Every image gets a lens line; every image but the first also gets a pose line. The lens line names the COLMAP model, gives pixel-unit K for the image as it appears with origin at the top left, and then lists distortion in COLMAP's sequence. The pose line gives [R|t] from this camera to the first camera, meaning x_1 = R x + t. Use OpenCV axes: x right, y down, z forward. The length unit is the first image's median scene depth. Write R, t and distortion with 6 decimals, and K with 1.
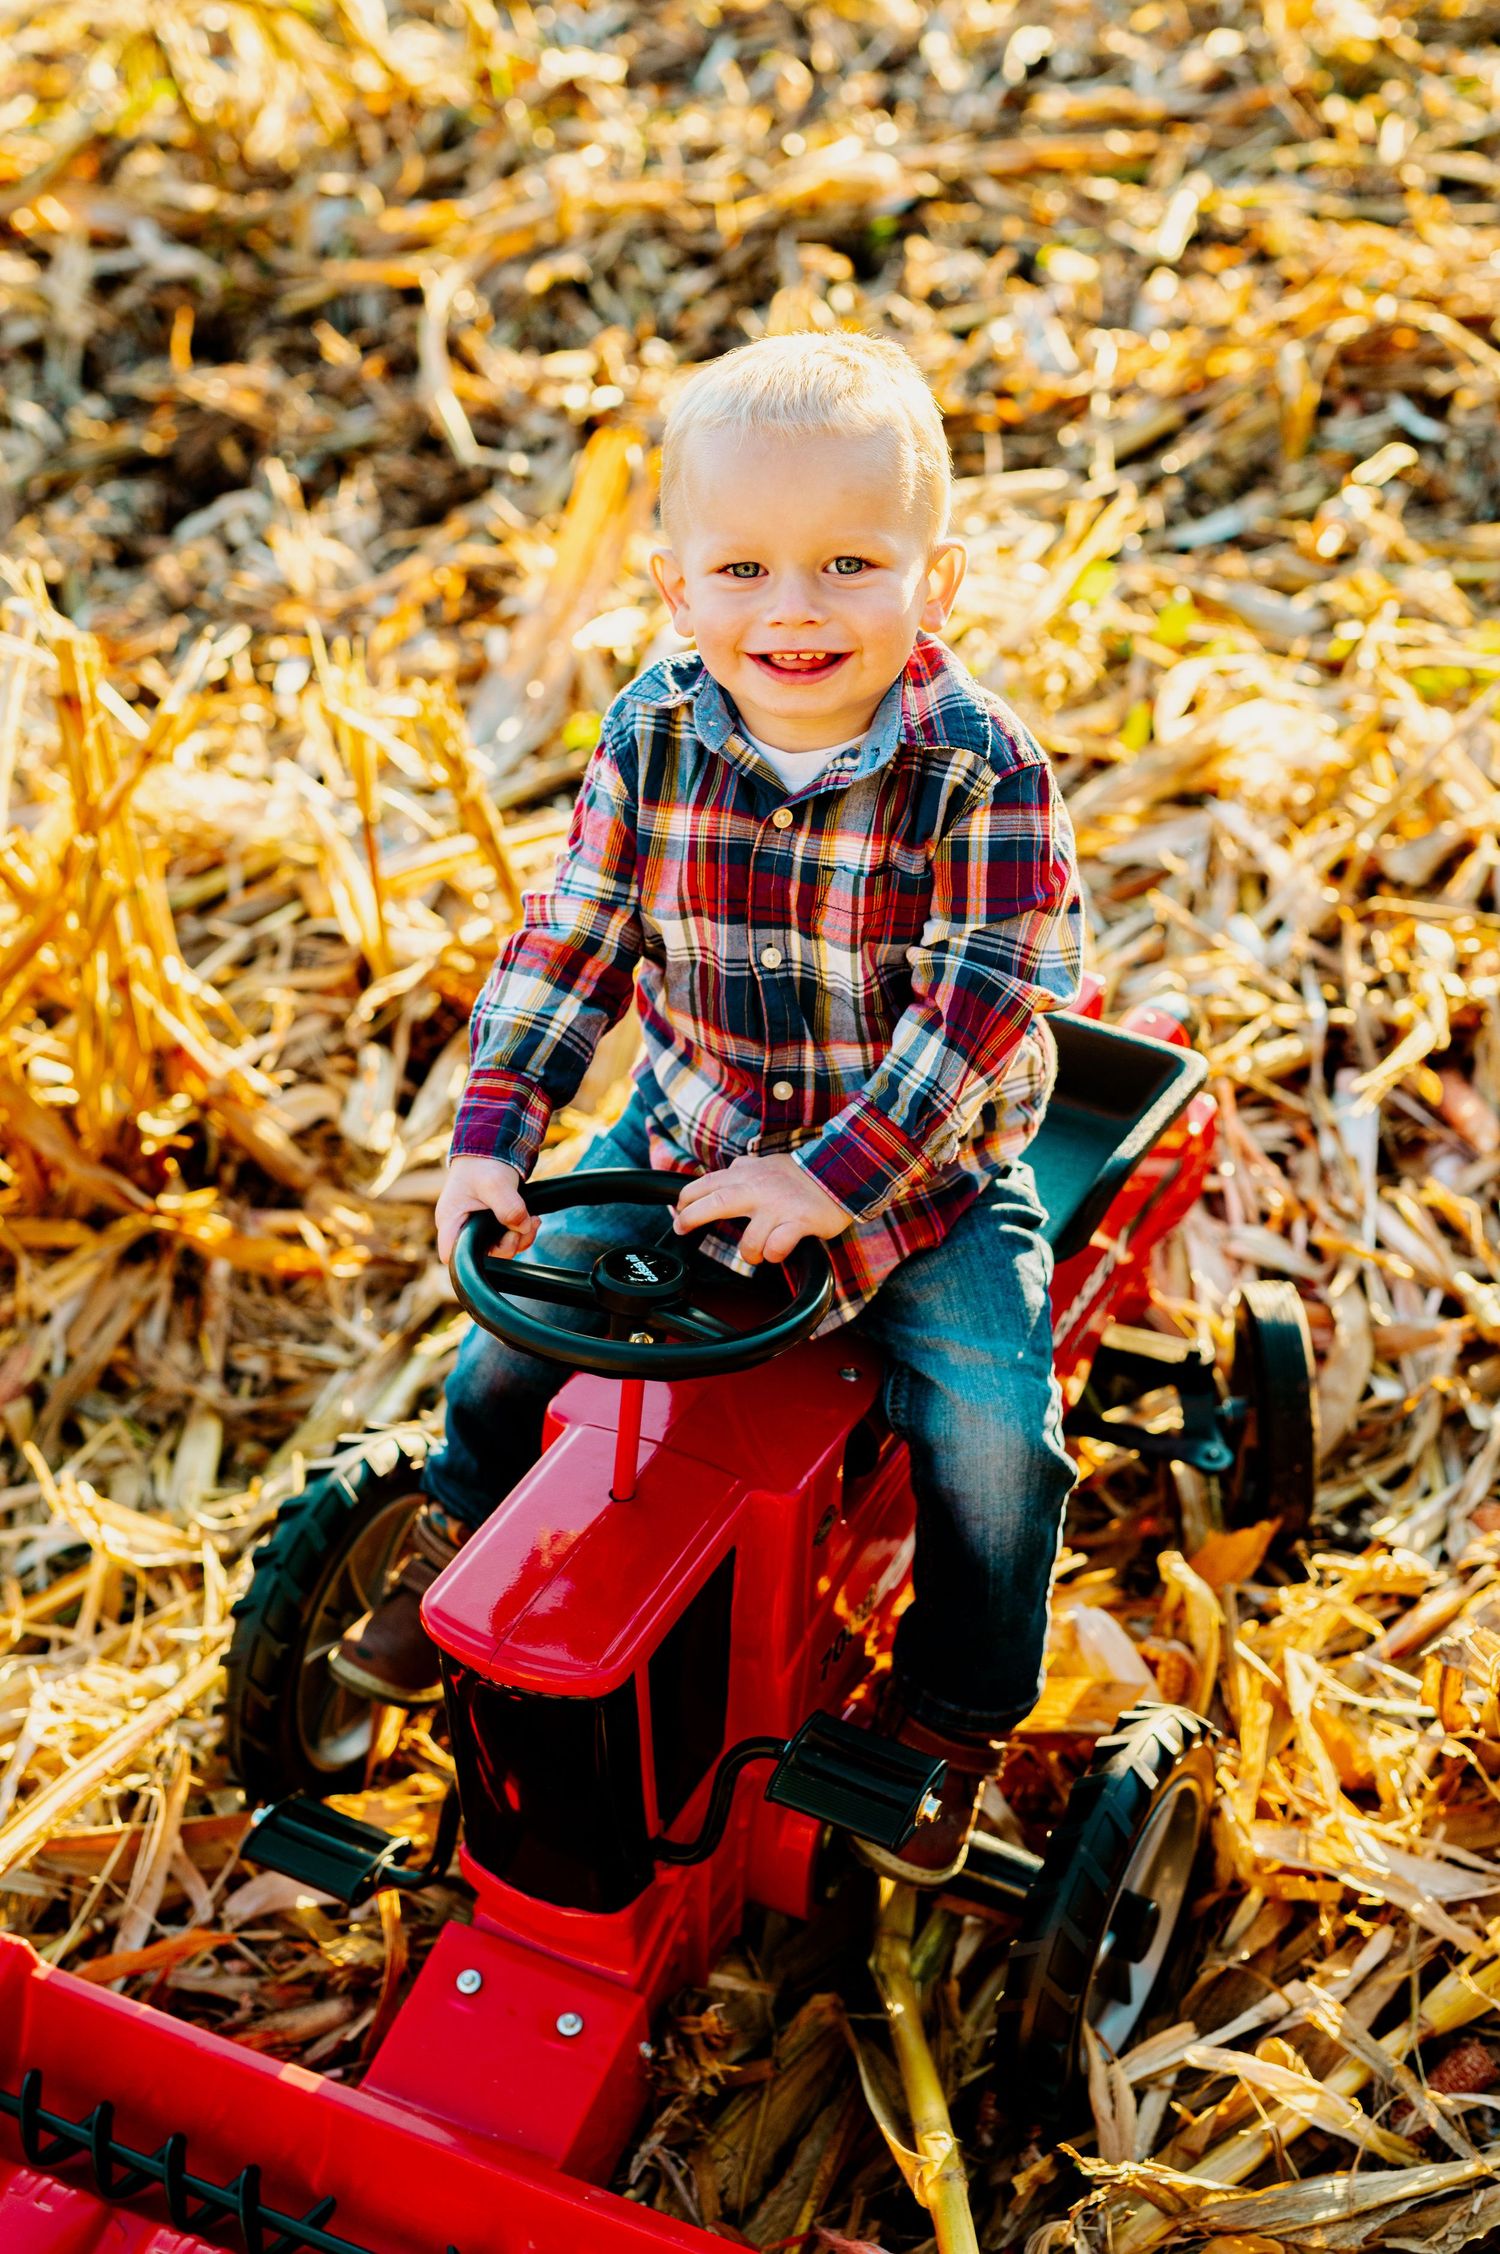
lens RADIAL K [[3427.2, 0, 750.0], [0, 3427.2, 1127.0], [0, 0, 1]] dist [-0.024880, 0.134014]
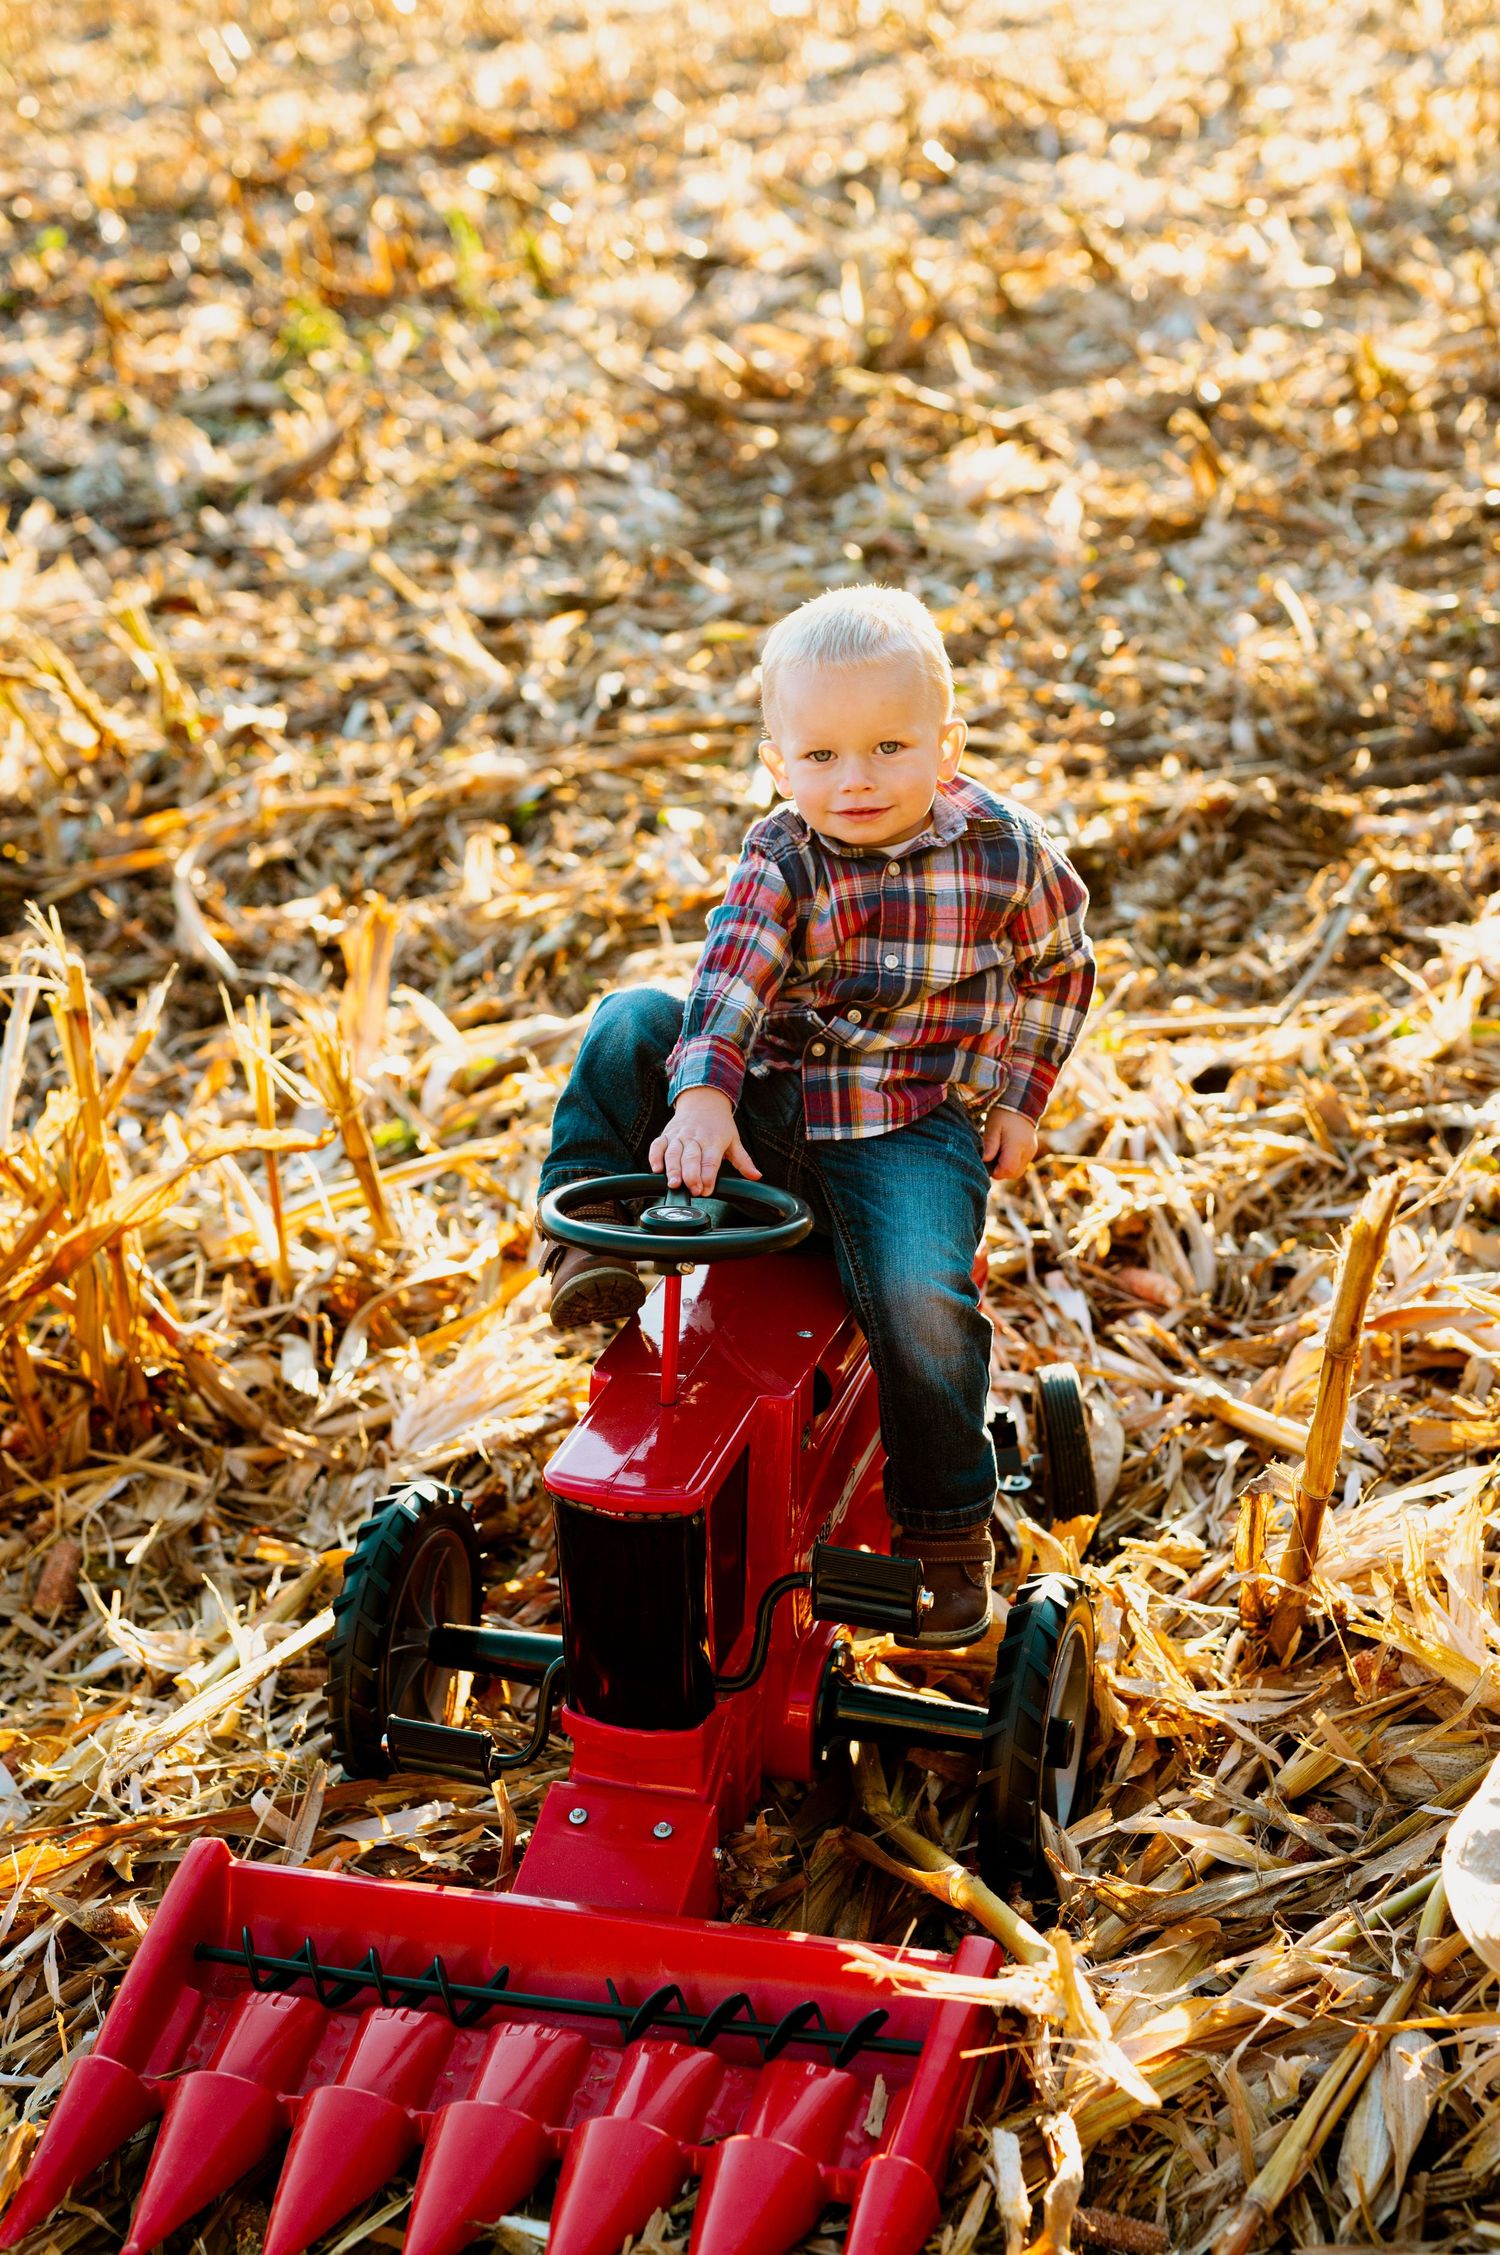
lens RADIAL K [[3212.7, 0, 750.0], [0, 3212.7, 1127.5], [0, 0, 1]] dist [-0.013910, 0.032395]
pose [[0.982863, -0.084252, 0.163955, -0.134966], [0.119686, 0.968133, -0.219988, 0.188069], [-0.140196, 0.235841, 0.961626, -0.165463]]
